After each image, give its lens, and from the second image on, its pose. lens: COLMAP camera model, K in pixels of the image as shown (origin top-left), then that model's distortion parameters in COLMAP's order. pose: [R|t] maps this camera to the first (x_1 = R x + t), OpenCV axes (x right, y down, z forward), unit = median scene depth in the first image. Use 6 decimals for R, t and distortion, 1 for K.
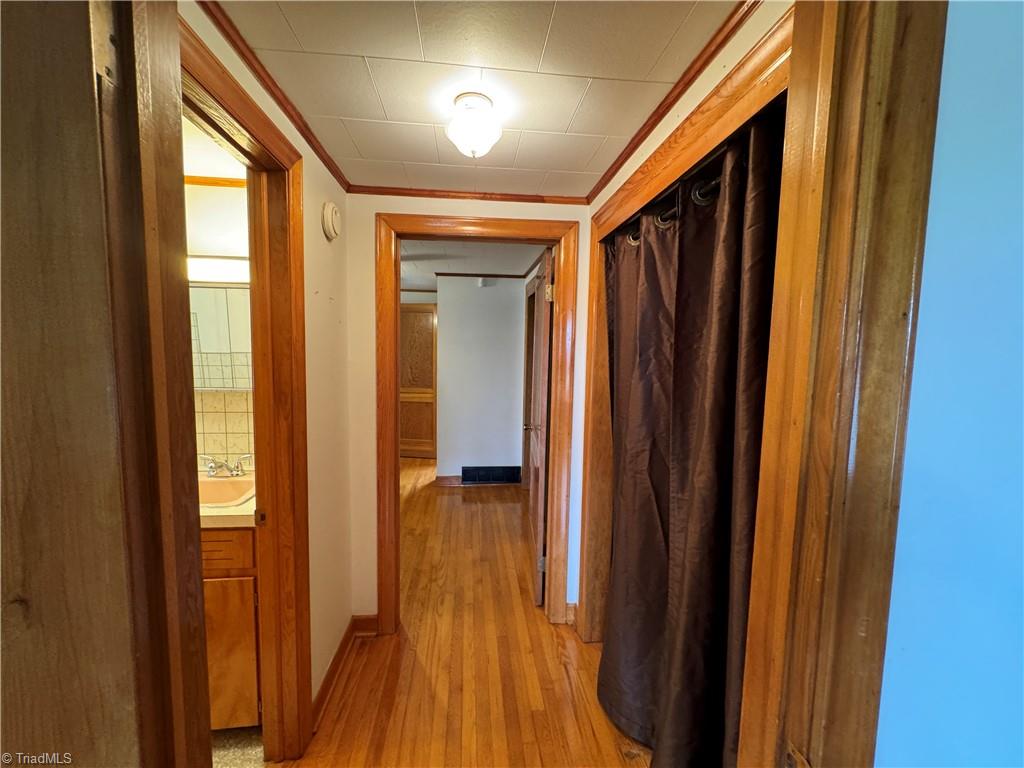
lens RADIAL K [[410.4, 0, 511.9], [0, 410.4, 383.5], [0, 0, 1]] dist [-0.000492, 0.000422]
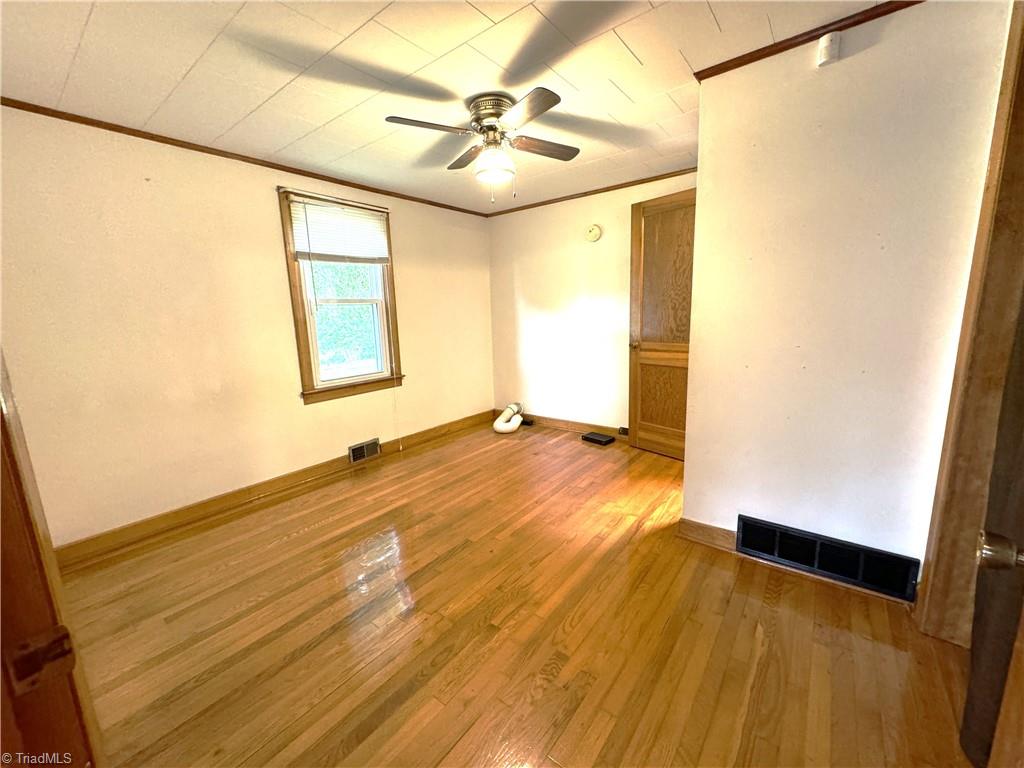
lens RADIAL K [[410.4, 0, 517.0], [0, 410.4, 385.1], [0, 0, 1]] dist [-0.000492, 0.000422]
pose [[0.724713, 0.079573, -0.684441, 0.000399], [-0.012765, 0.994690, 0.102126, 0.016968], [0.688933, -0.065275, 0.721880, 0.510327]]
